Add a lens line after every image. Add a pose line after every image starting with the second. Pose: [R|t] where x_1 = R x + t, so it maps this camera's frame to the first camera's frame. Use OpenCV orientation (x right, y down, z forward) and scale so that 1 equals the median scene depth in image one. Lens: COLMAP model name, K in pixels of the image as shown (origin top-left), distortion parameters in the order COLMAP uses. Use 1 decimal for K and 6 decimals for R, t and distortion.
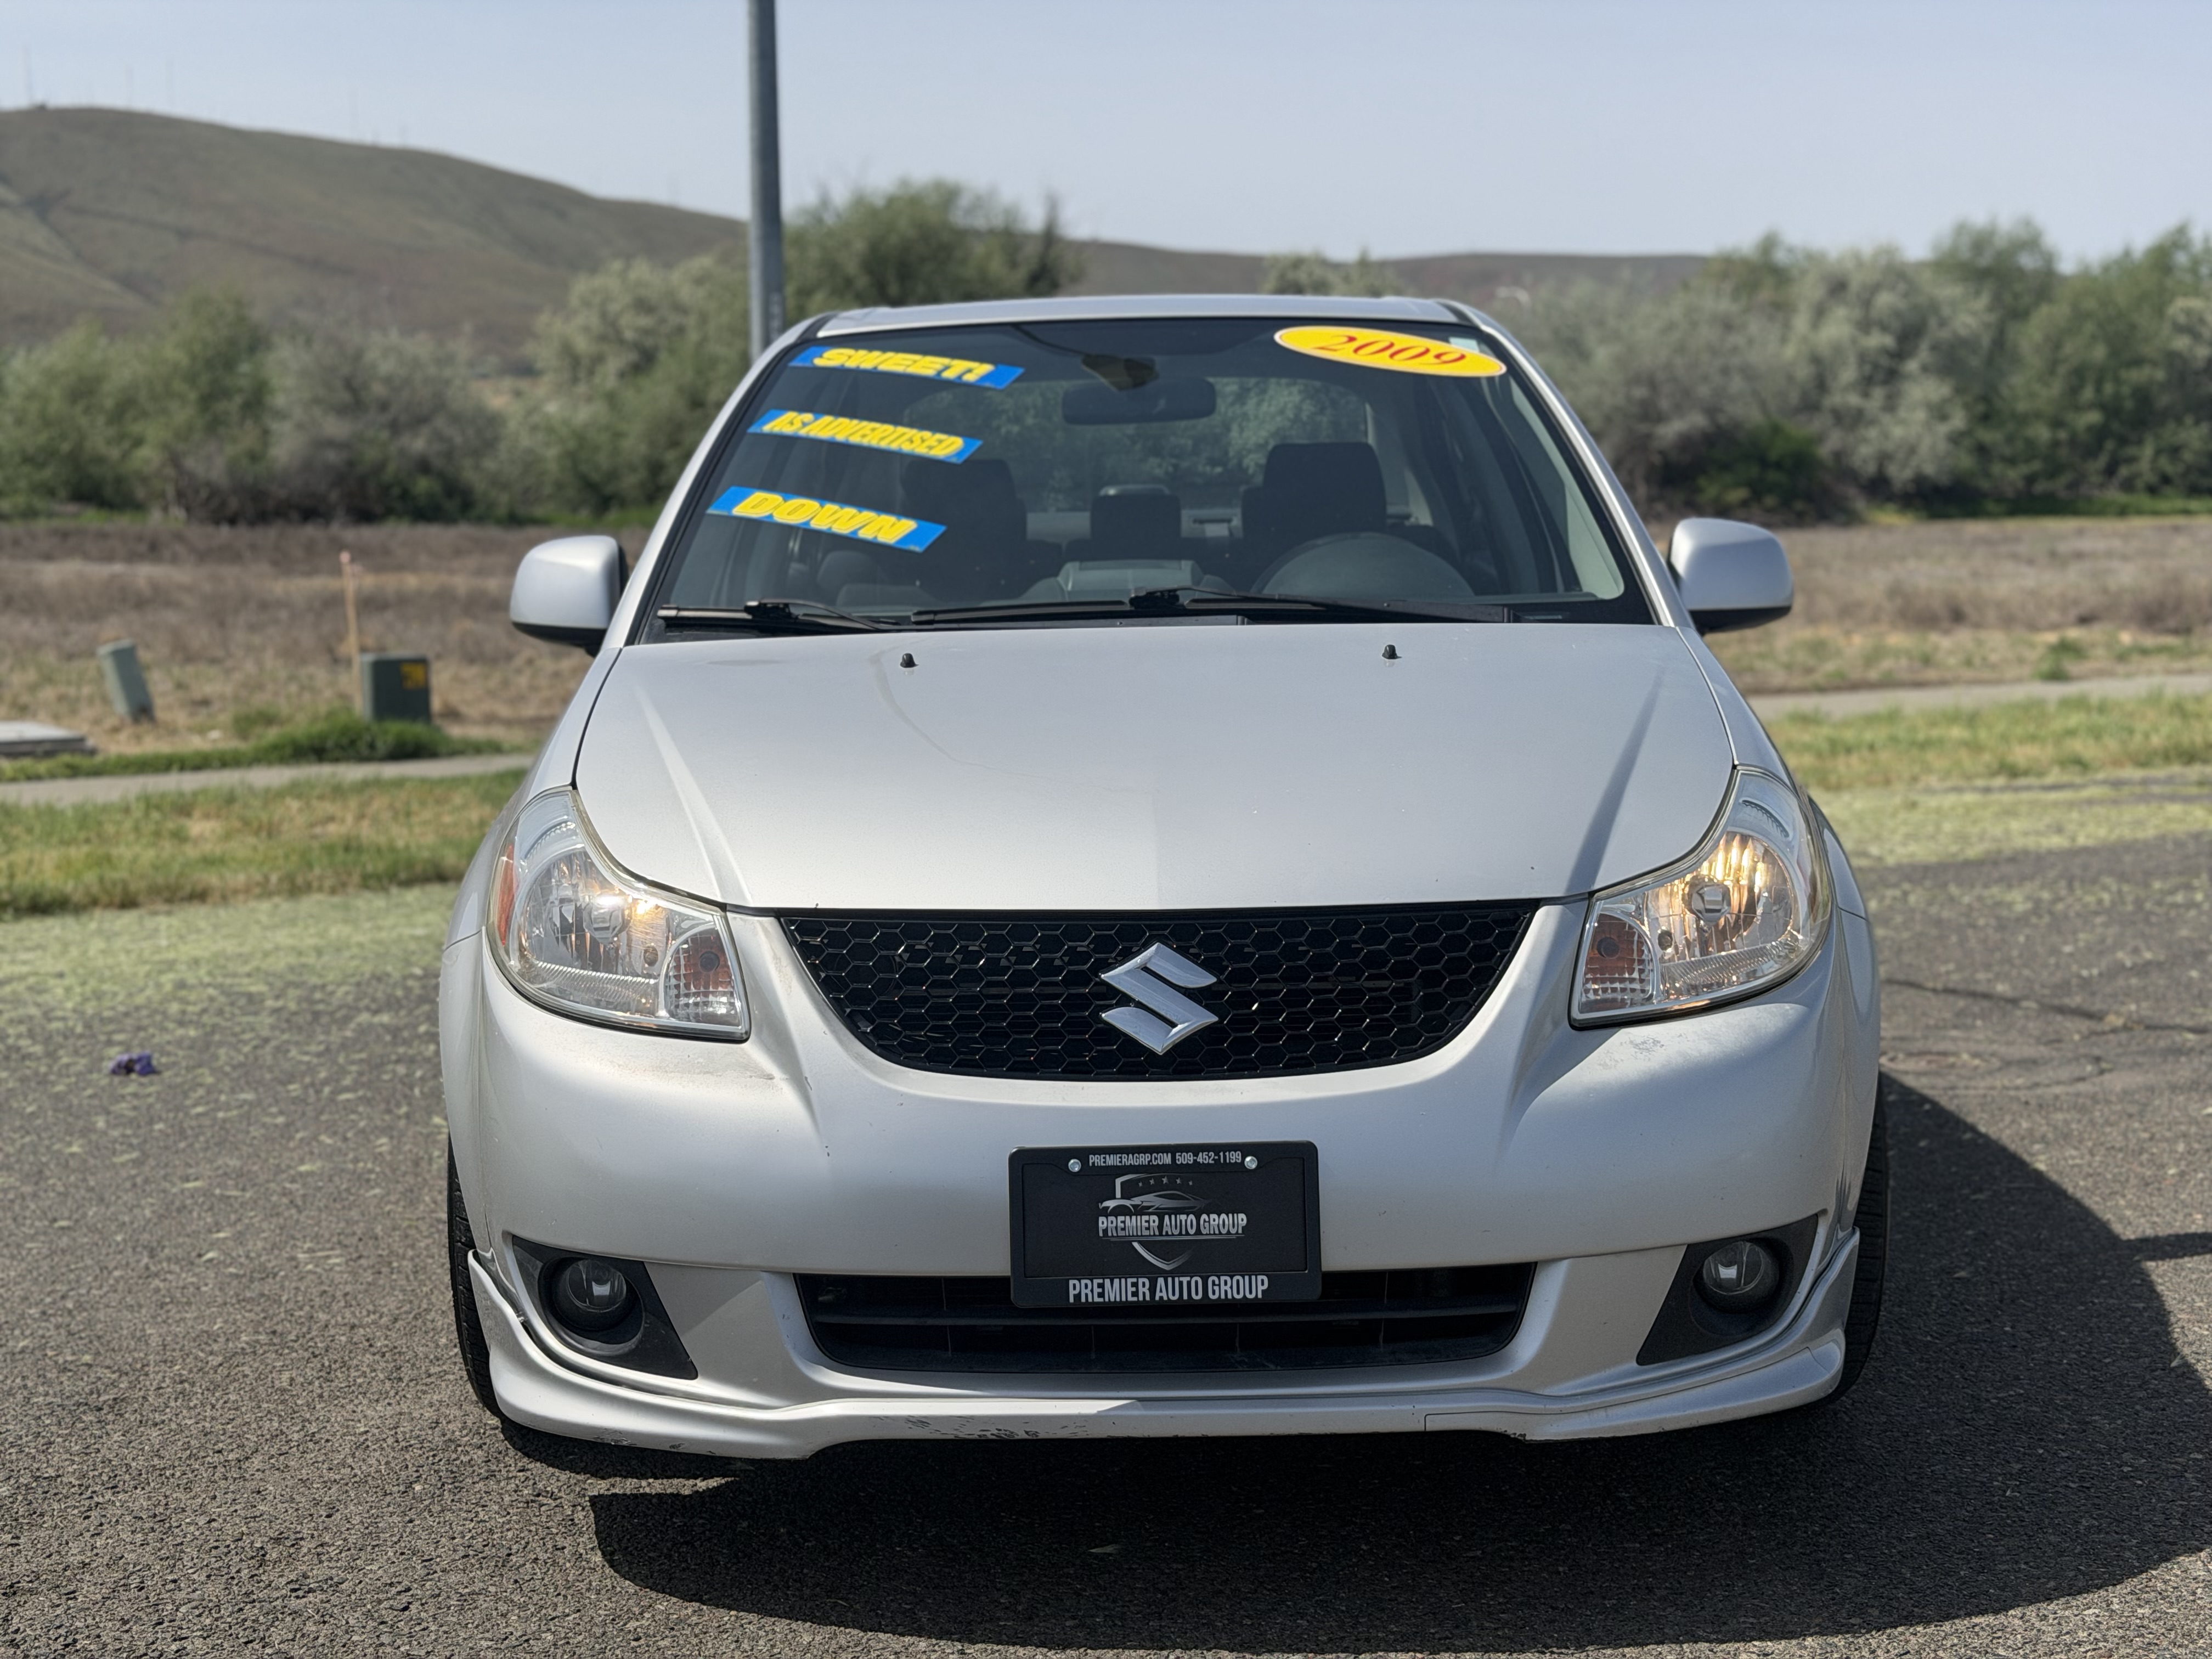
lens RADIAL K [[3123.9, 0, 1106.0], [0, 3123.9, 829.5], [0, 0, 1]] dist [0.130666, 0.019162]
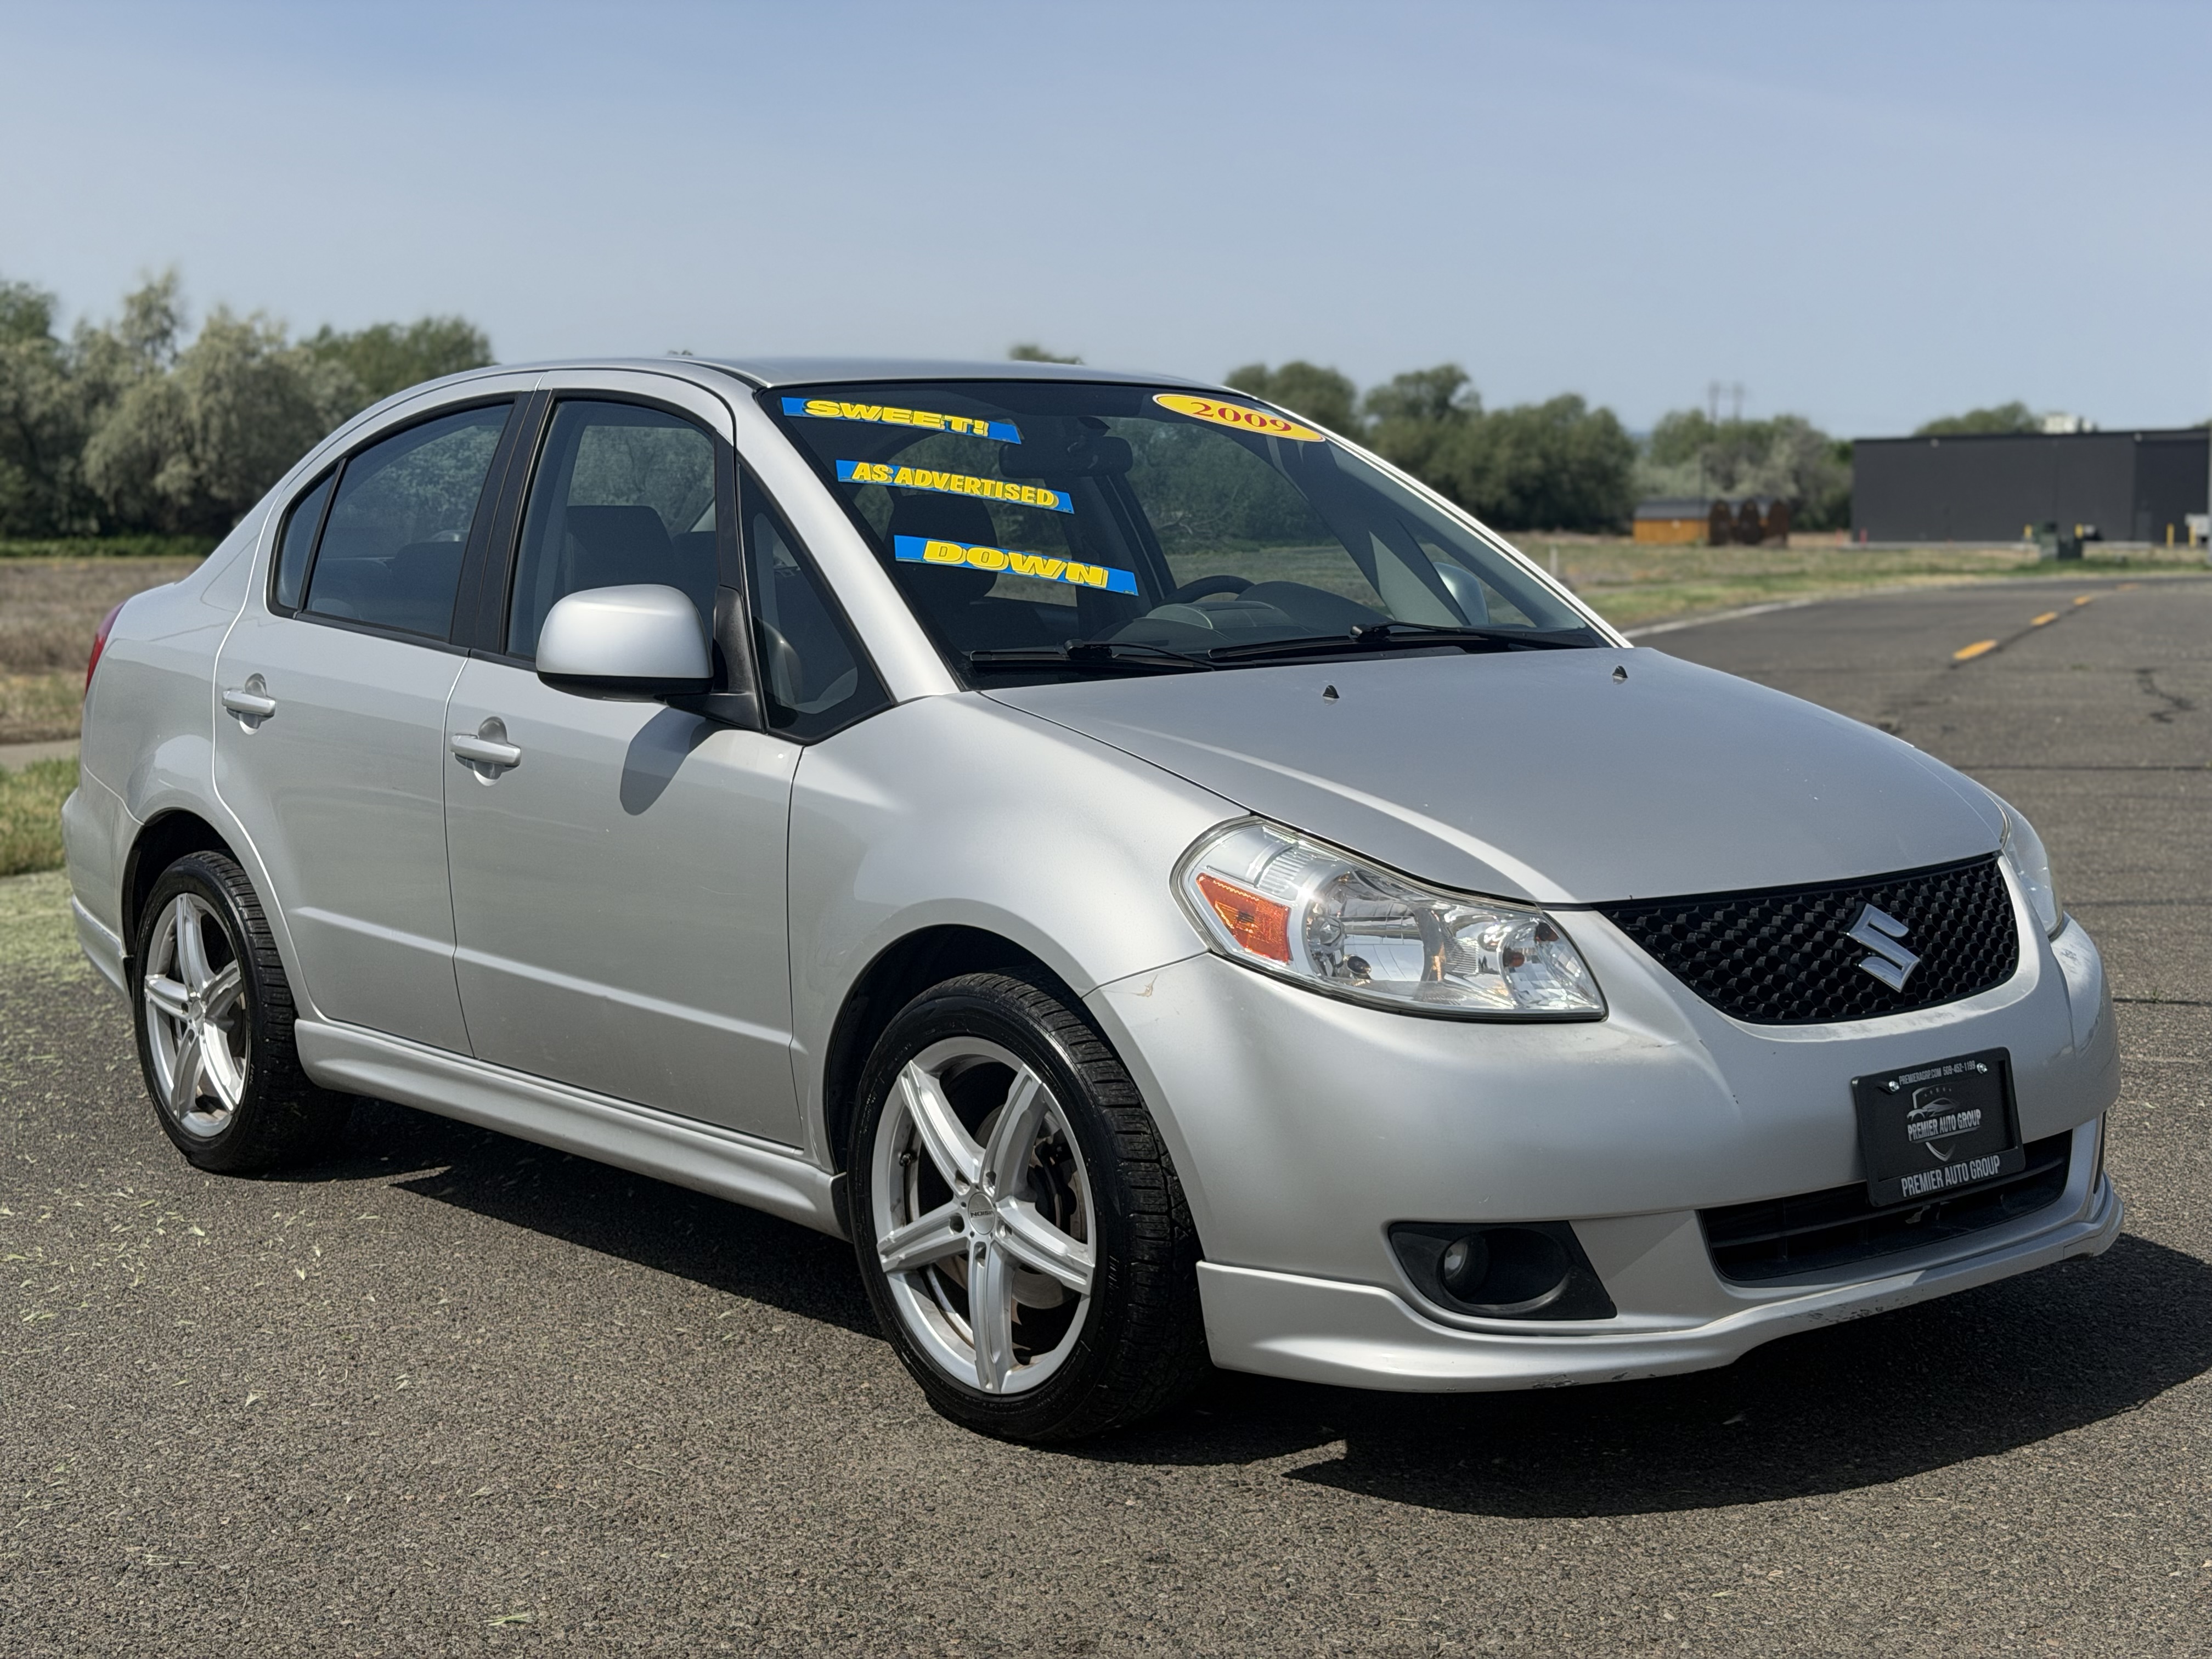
lens RADIAL K [[3123.9, 0, 1106.0], [0, 3123.9, 829.5], [0, 0, 1]] dist [0.130666, 0.019162]
pose [[0.769012, -0.064100, 0.636012, -0.994113], [0.071409, 0.997346, 0.014176, -0.031528], [-0.635233, 0.034515, 0.771549, 0.230587]]
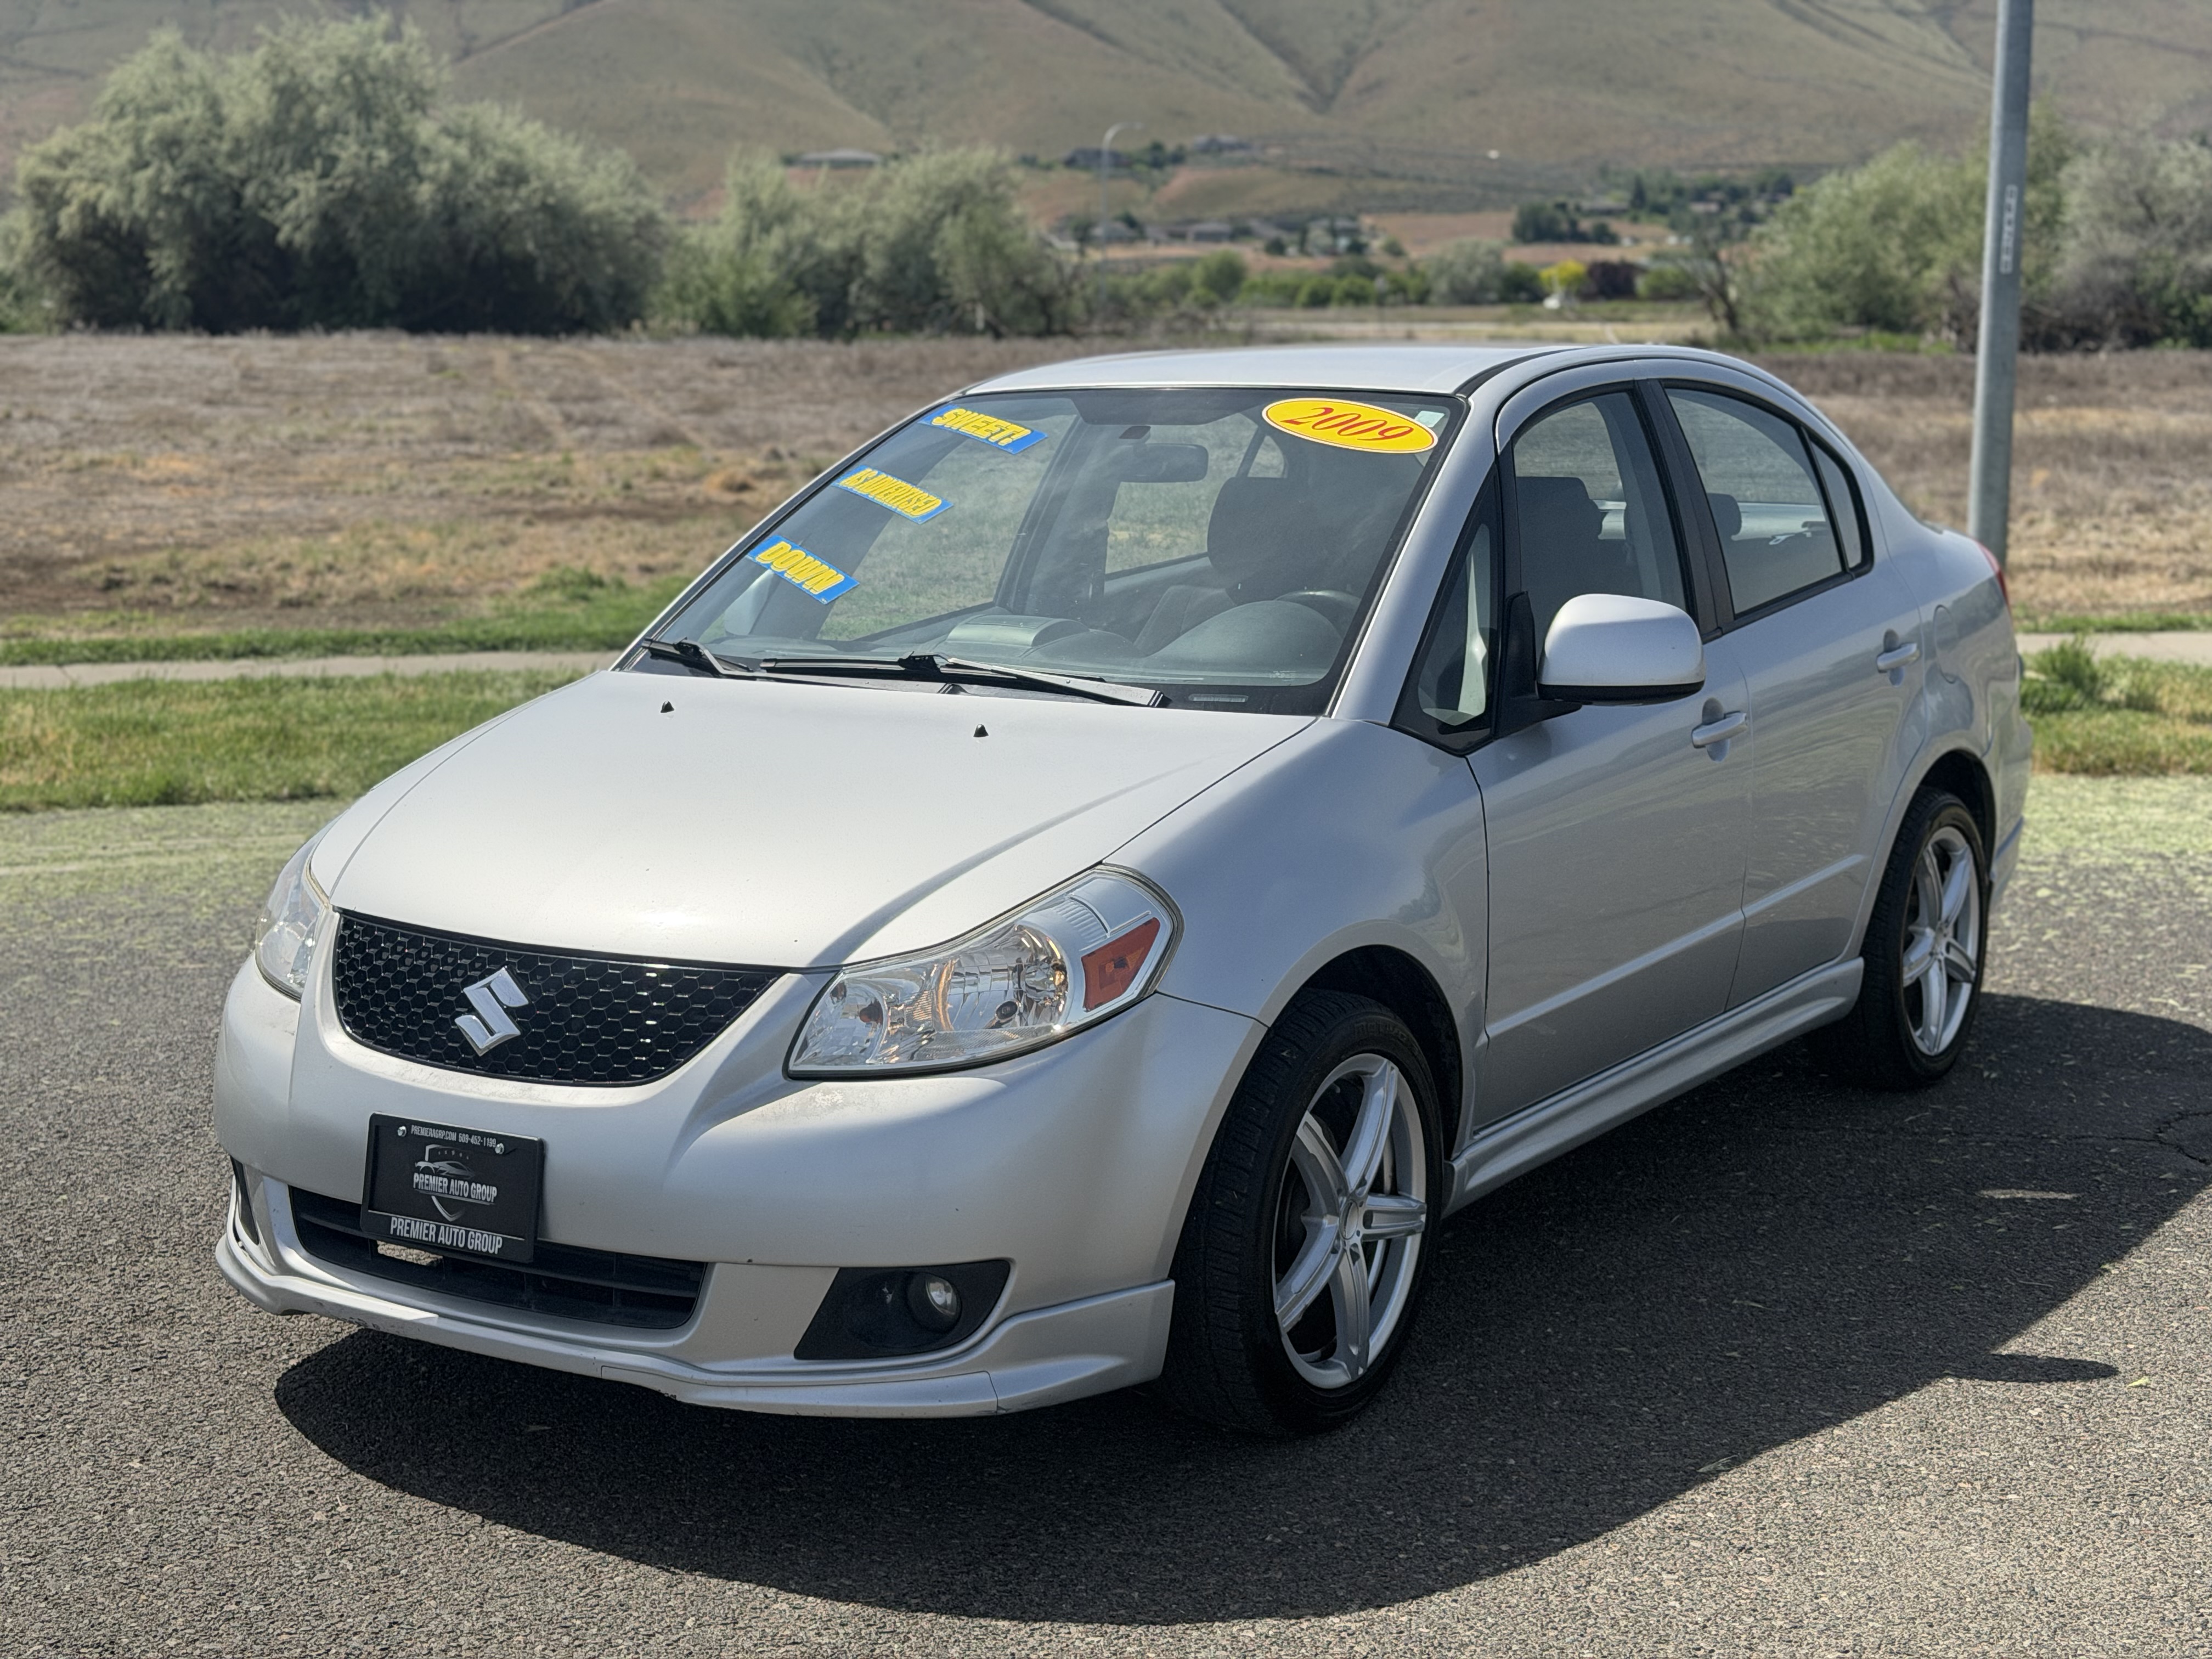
lens RADIAL K [[3123.9, 0, 1106.0], [0, 3123.9, 829.5], [0, 0, 1]] dist [0.130666, 0.019162]
pose [[0.834572, 0.095128, -0.542624, 0.908983], [-0.061786, 0.994927, 0.079392, -0.136744], [0.547424, -0.032732, 0.836215, 0.060414]]
